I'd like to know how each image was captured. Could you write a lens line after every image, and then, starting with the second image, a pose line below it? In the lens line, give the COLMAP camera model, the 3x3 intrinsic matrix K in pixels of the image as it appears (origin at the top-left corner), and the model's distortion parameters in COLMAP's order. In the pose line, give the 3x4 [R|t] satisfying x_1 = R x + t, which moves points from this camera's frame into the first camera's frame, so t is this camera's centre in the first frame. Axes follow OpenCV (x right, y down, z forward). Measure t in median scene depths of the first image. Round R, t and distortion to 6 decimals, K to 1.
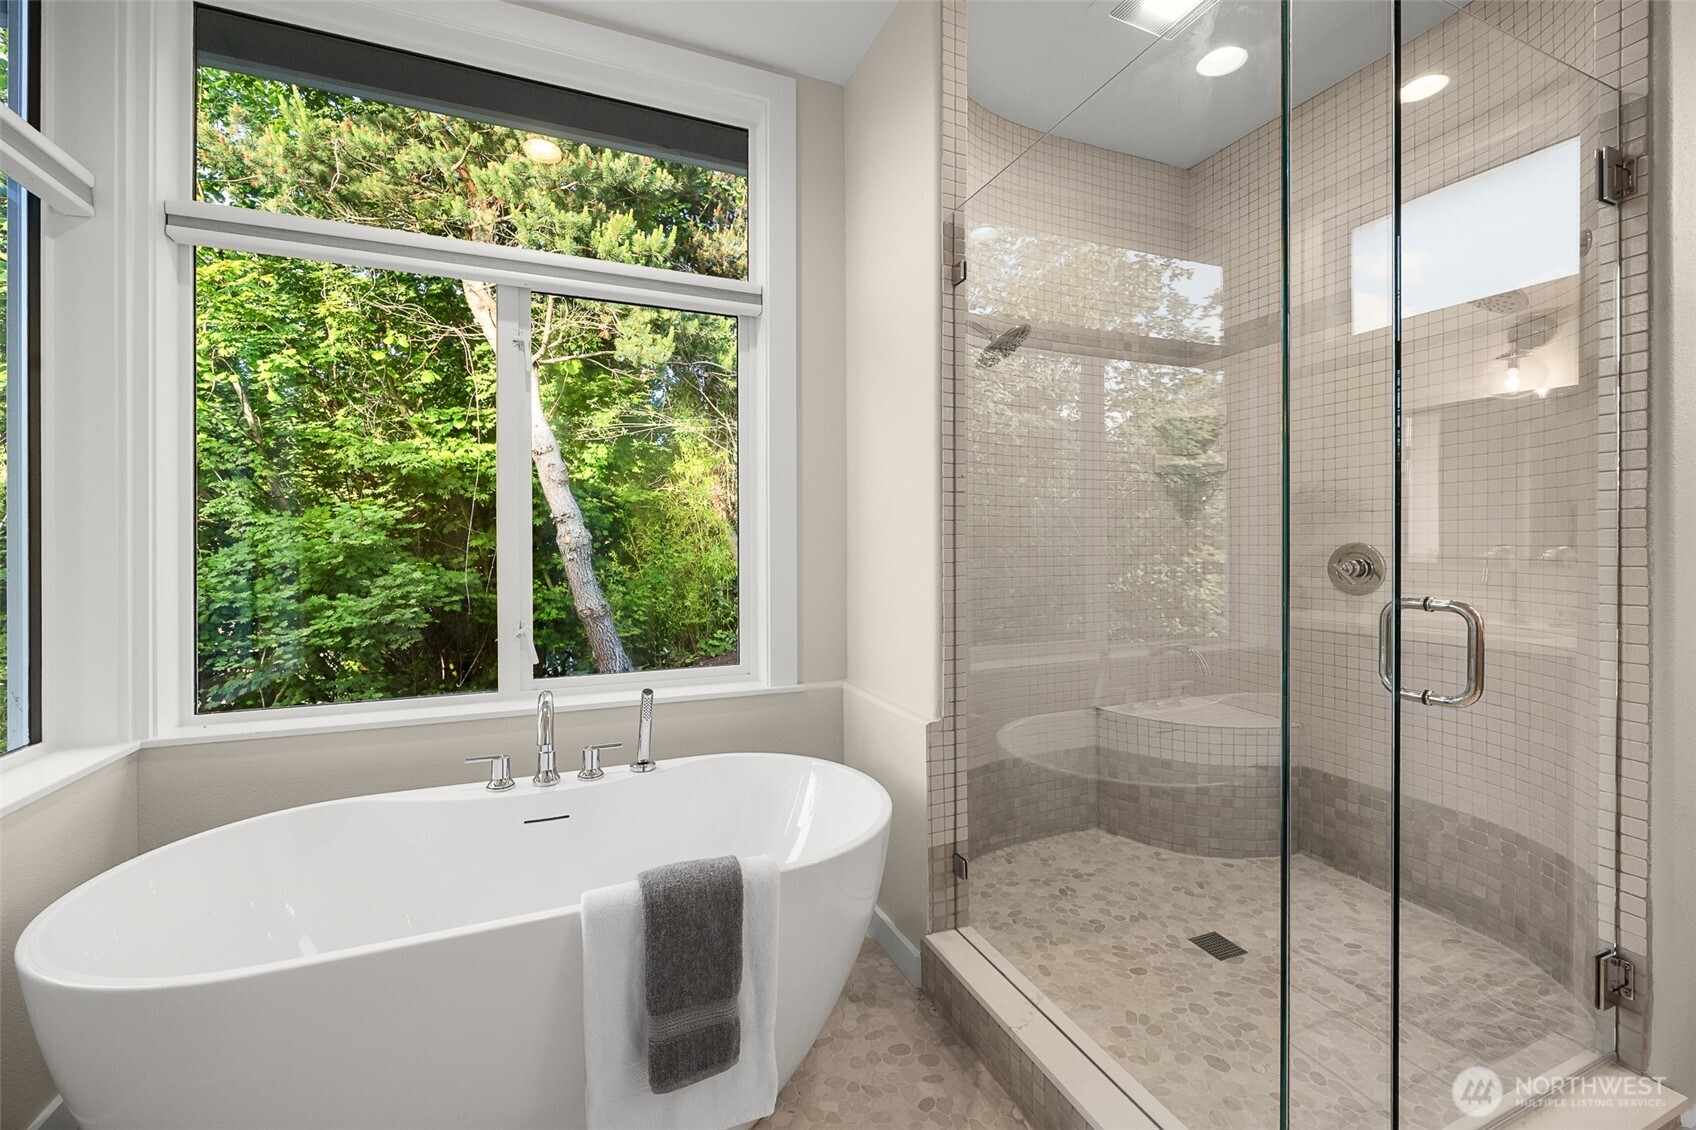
lens RADIAL K [[656.3, 0, 853.9], [0, 656.3, 557.4], [0, 0, 1]] dist [-0.000745, -0.001058]
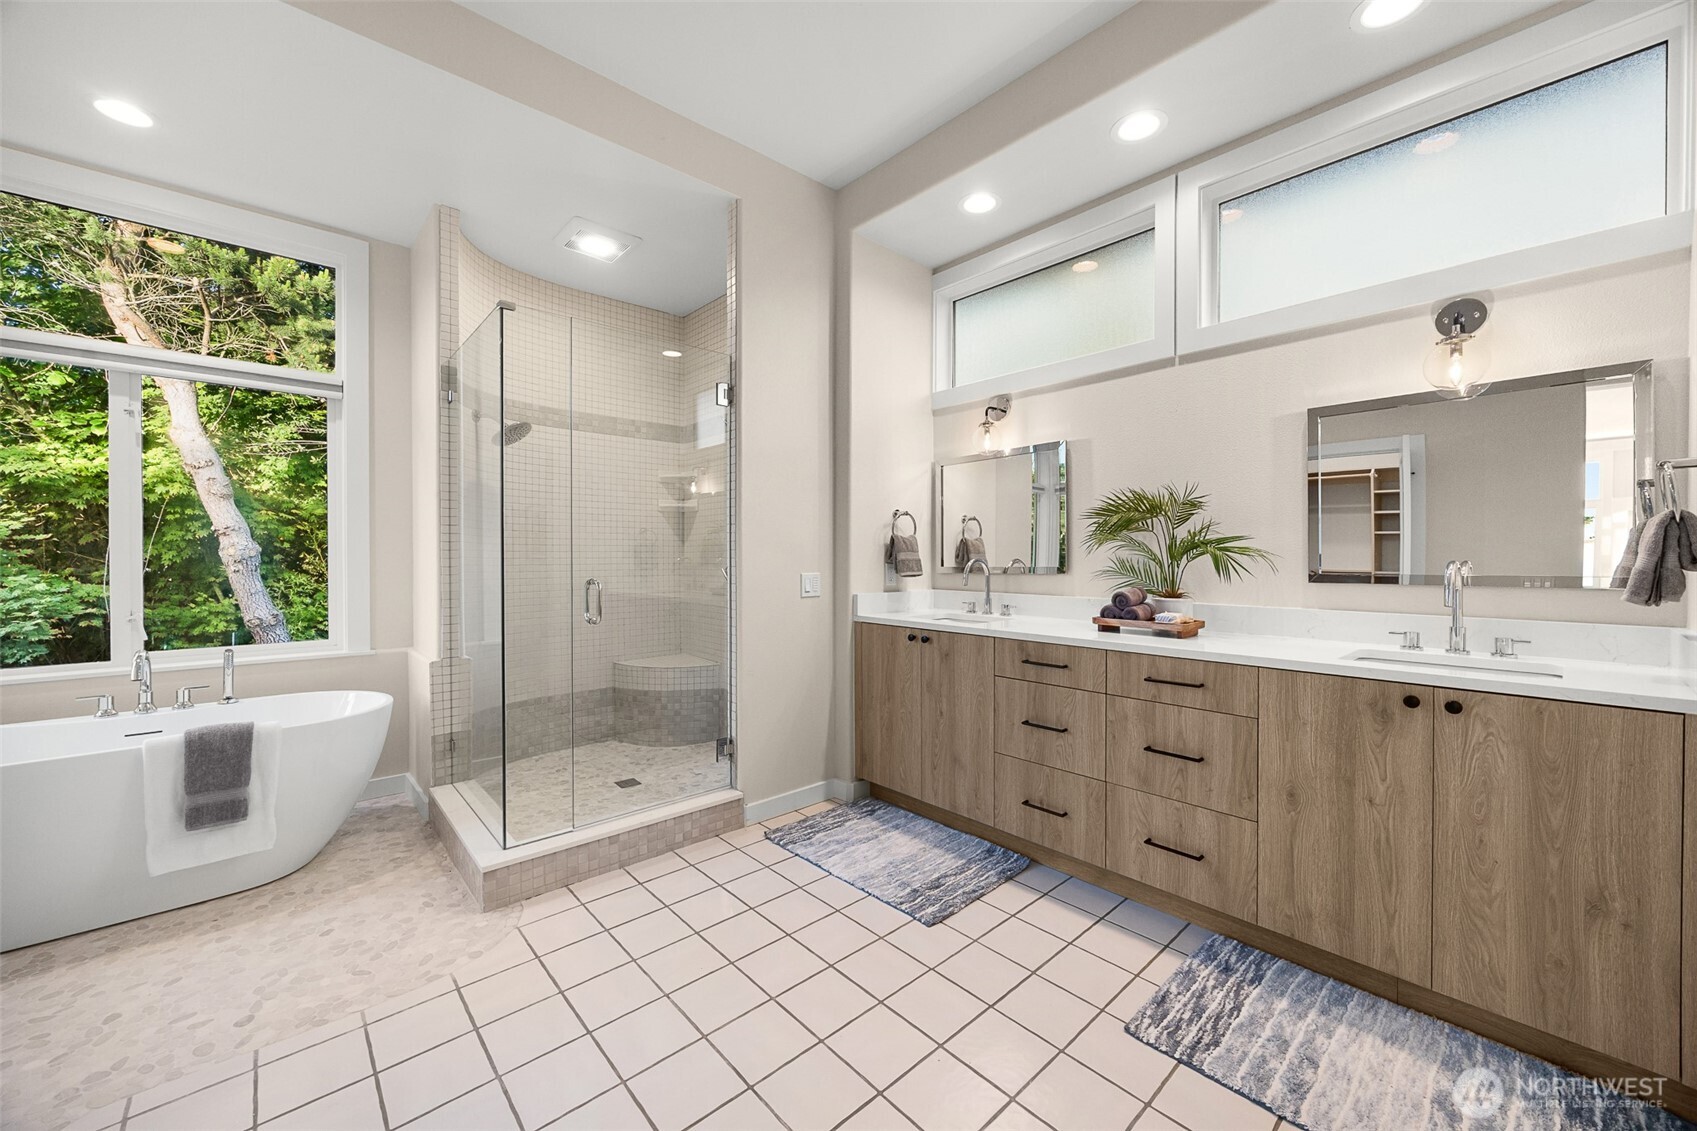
lens RADIAL K [[656.7, 0, 846.4], [0, 656.7, 570.5], [0, 0, 1]] dist [-0.000745, -0.001058]
pose [[0.956158, -0.002957, 0.292835, 0.208387], [0.003350, 0.999994, -0.000841, 0.007342], [-0.292831, 0.001786, 0.956162, -0.301256]]
